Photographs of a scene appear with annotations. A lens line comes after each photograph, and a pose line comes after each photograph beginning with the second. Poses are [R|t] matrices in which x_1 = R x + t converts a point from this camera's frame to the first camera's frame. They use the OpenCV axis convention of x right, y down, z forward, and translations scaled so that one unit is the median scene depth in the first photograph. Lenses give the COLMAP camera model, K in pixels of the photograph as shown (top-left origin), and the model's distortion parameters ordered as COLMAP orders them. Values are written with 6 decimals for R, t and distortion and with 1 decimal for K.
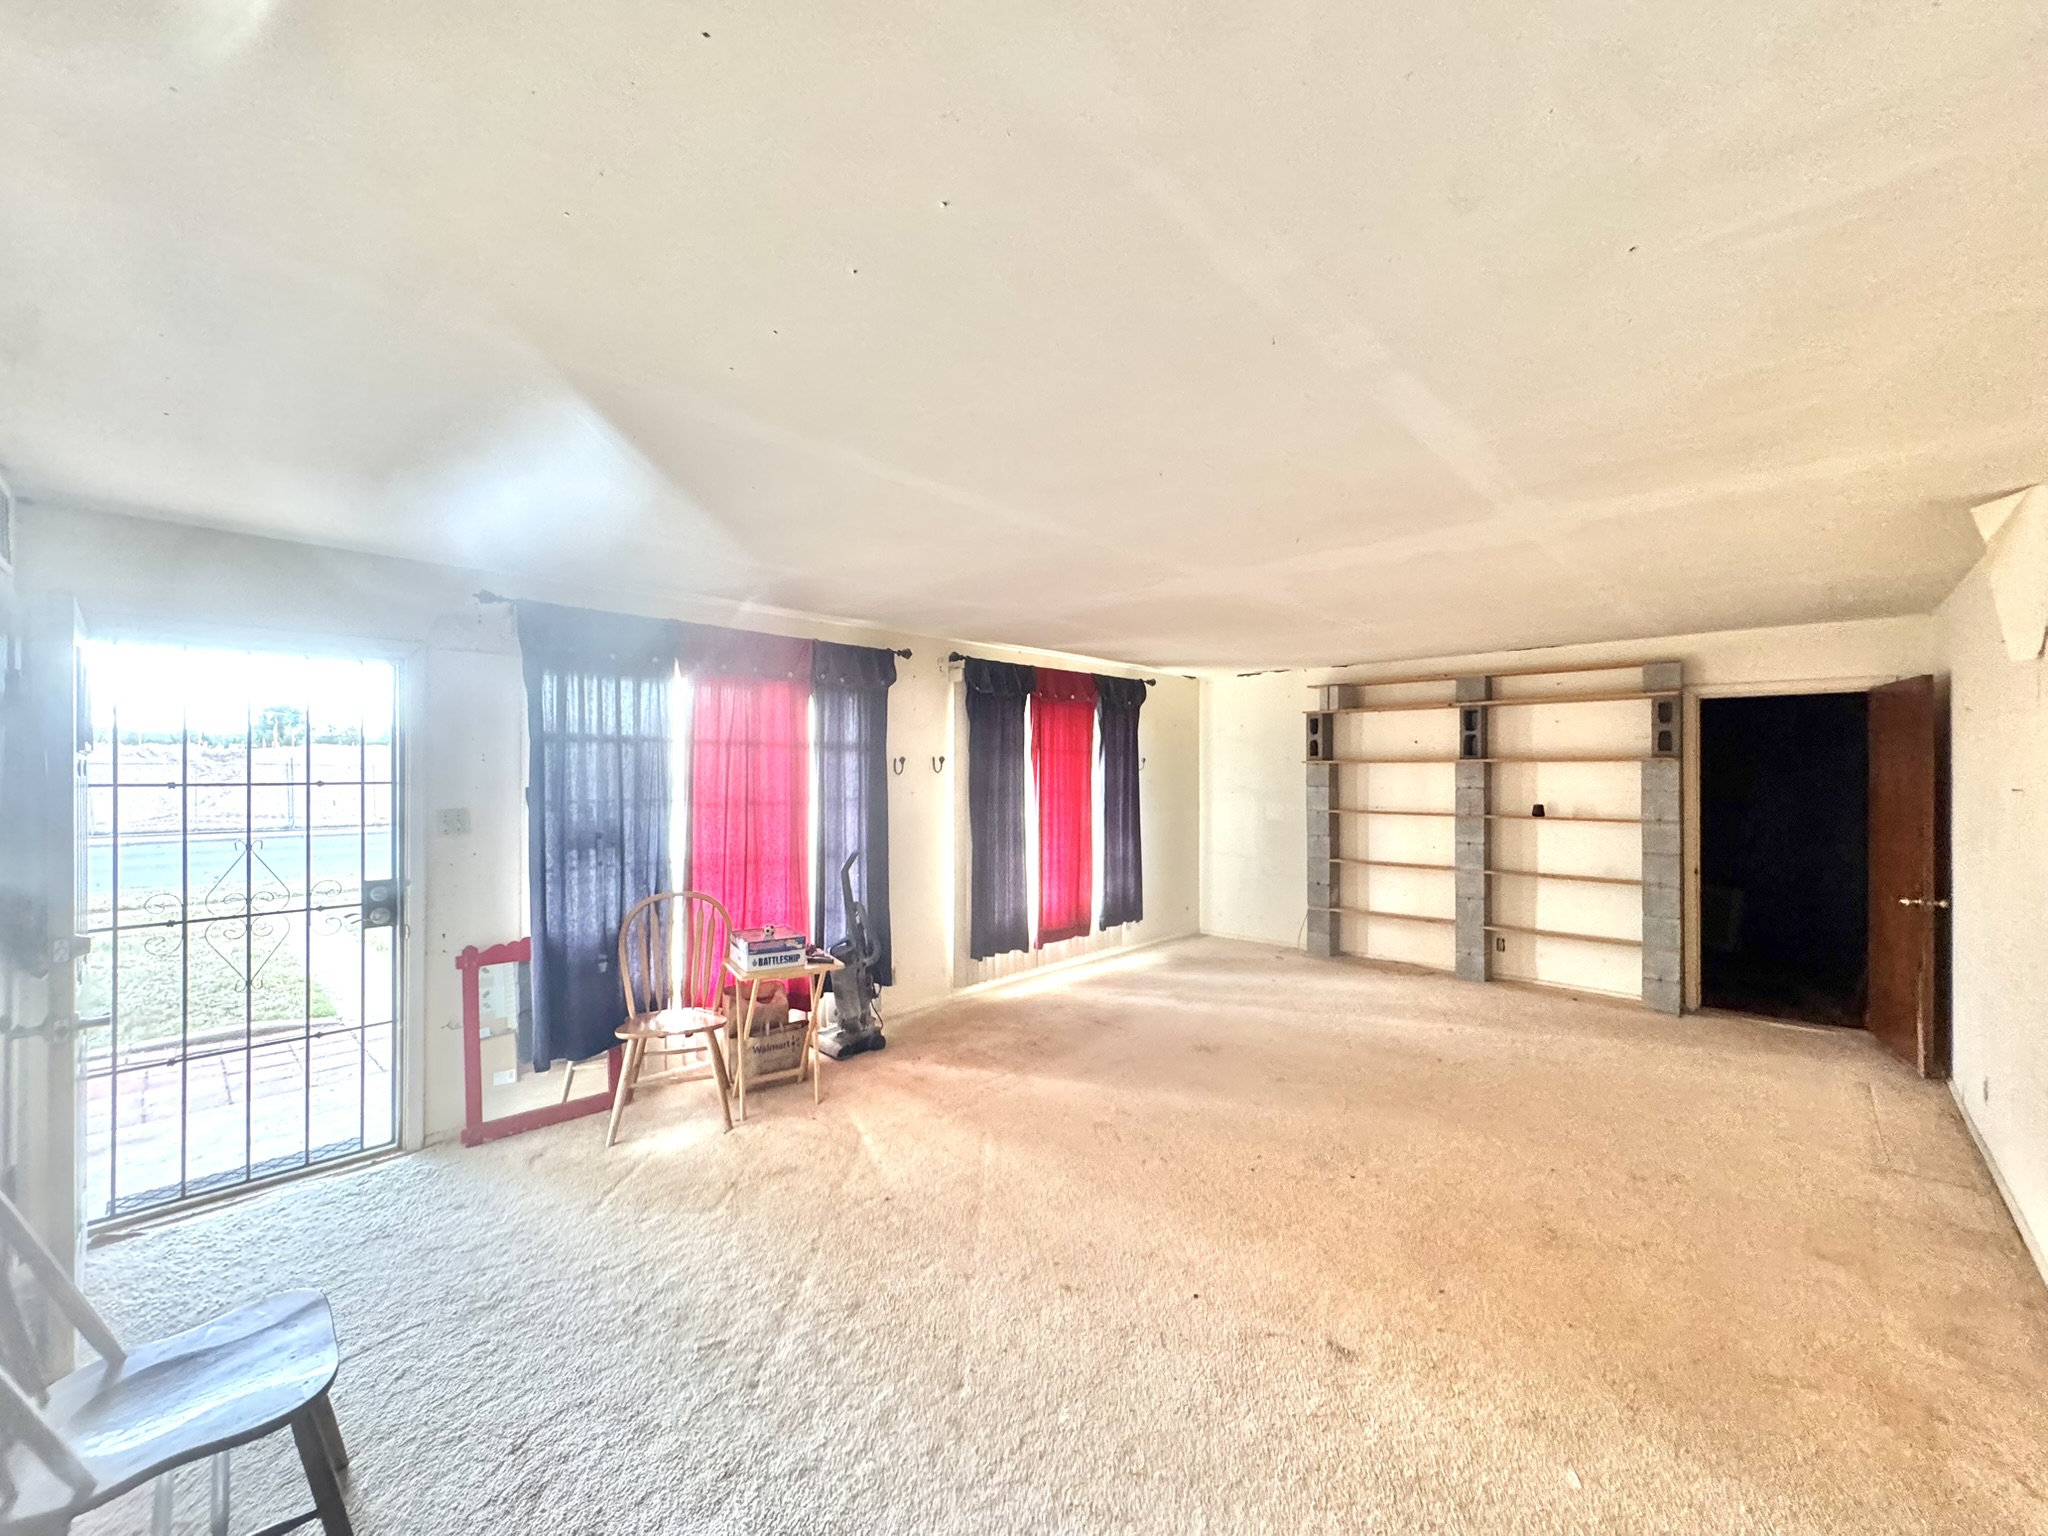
lens RADIAL K [[820.3, 0, 1023.8], [0, 820.3, 765.5], [0, 0, 1]] dist [-0.001851, 0.000014]
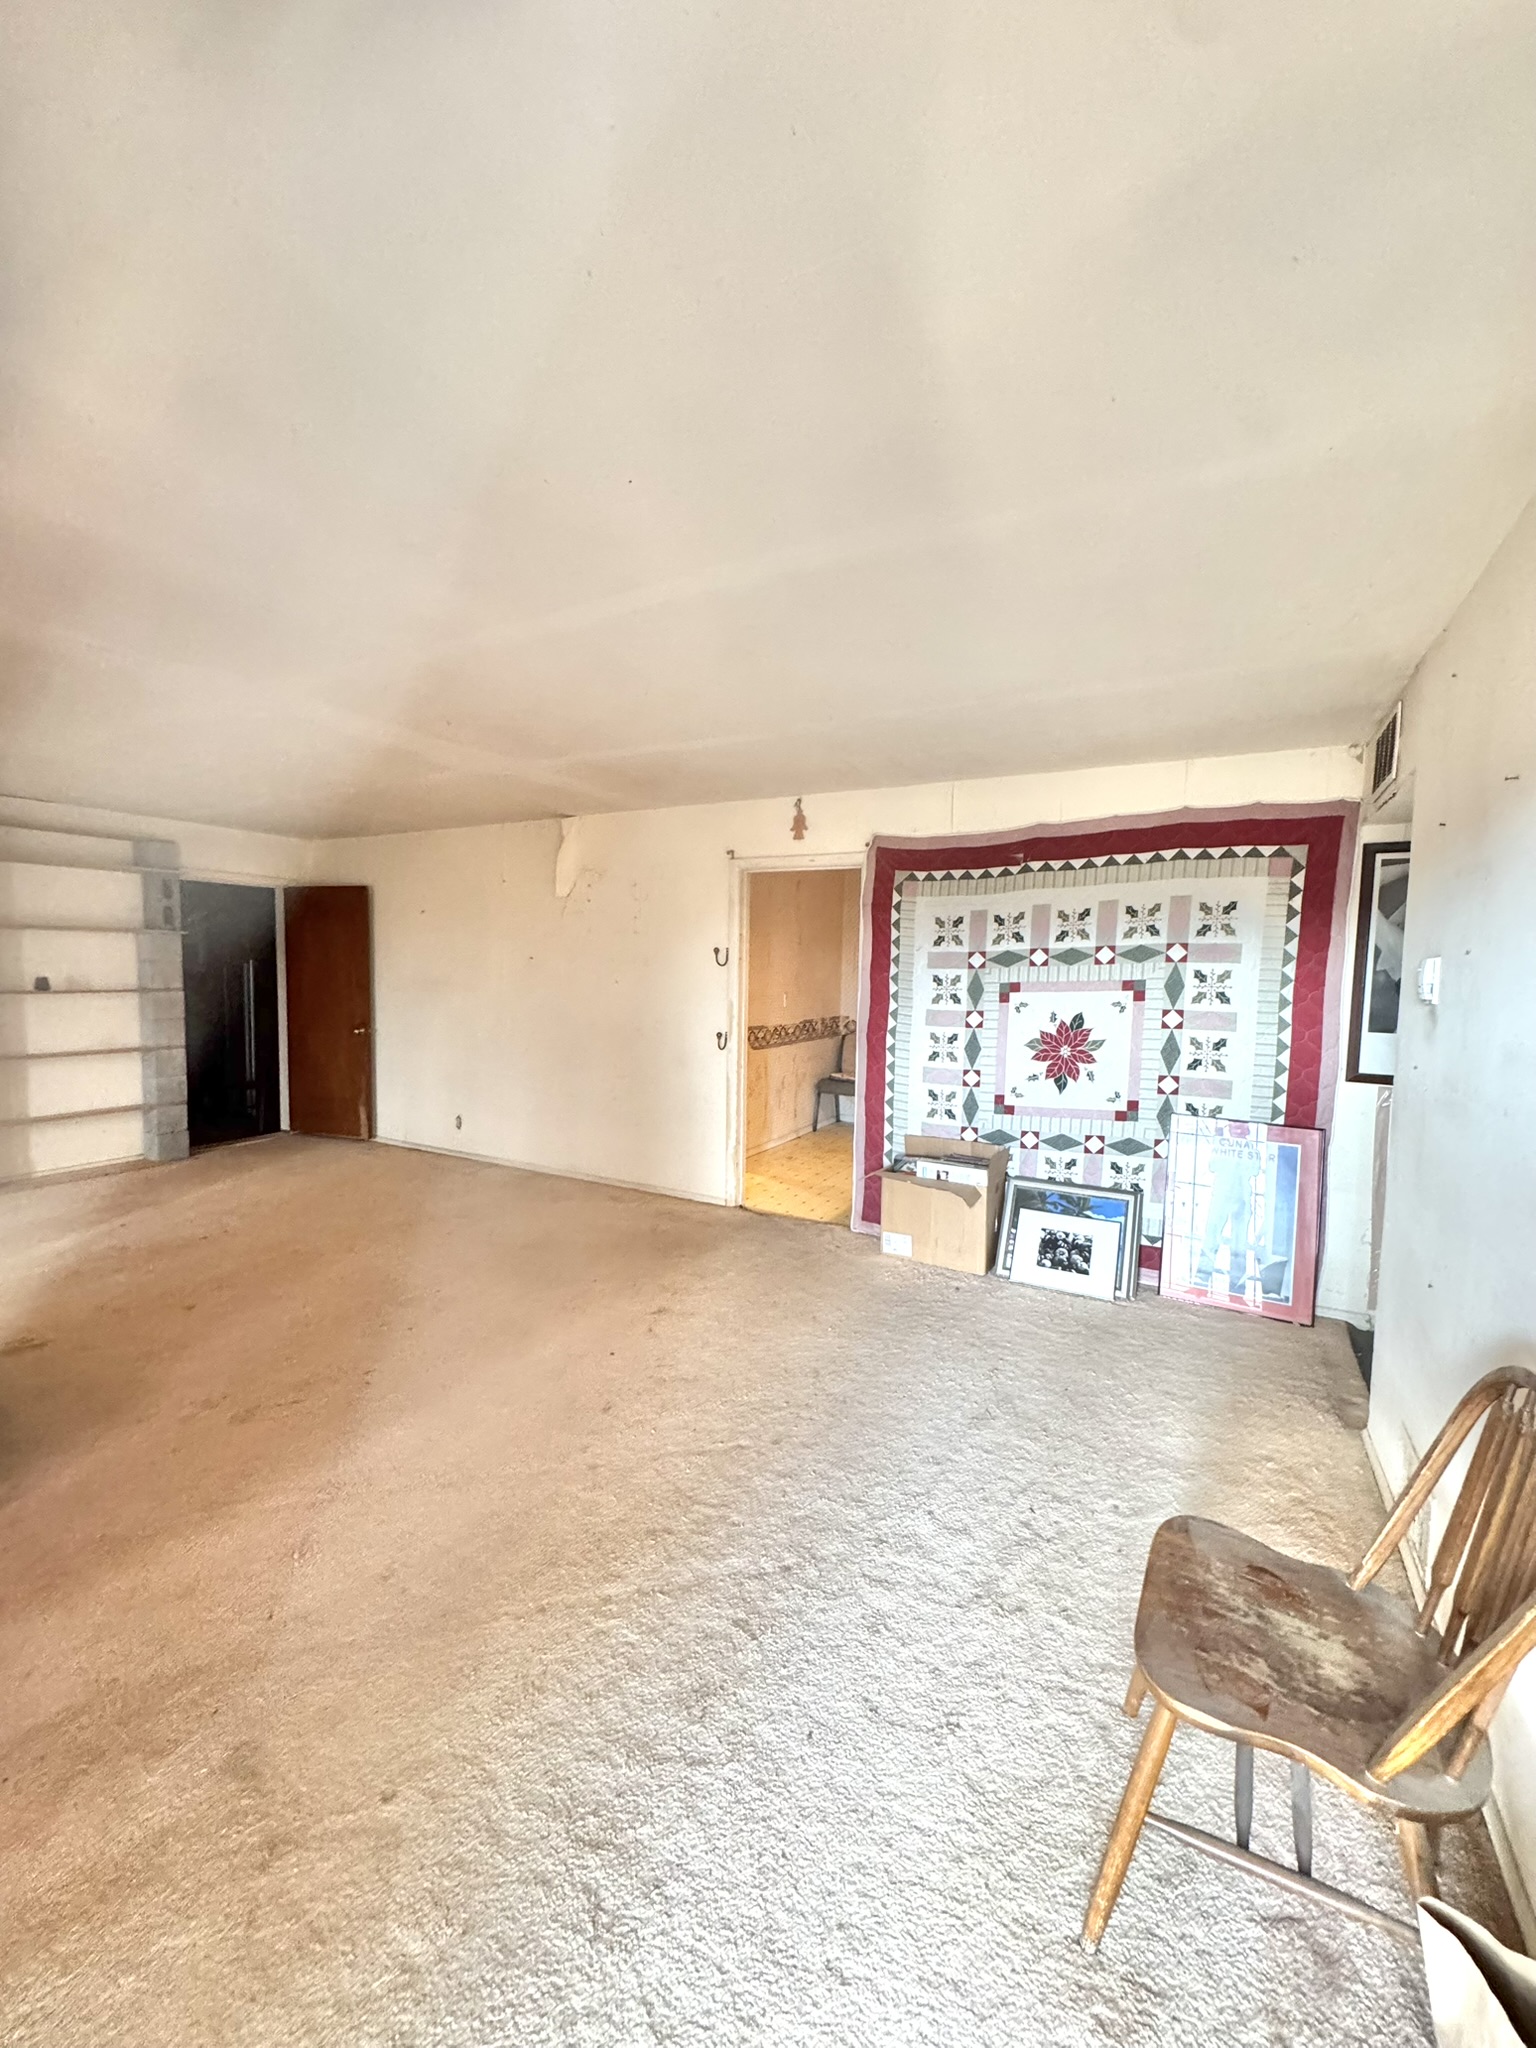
lens RADIAL K [[820.3, 0, 767.3], [0, 820.3, 1029.5], [0, 0, 1]] dist [-0.001851, 0.000014]
pose [[-0.257406, -0.081046, 0.962899, -0.483169], [-0.020266, 0.996710, 0.078474, 0.019721], [-0.966091, 0.000686, -0.258202, 0.510975]]
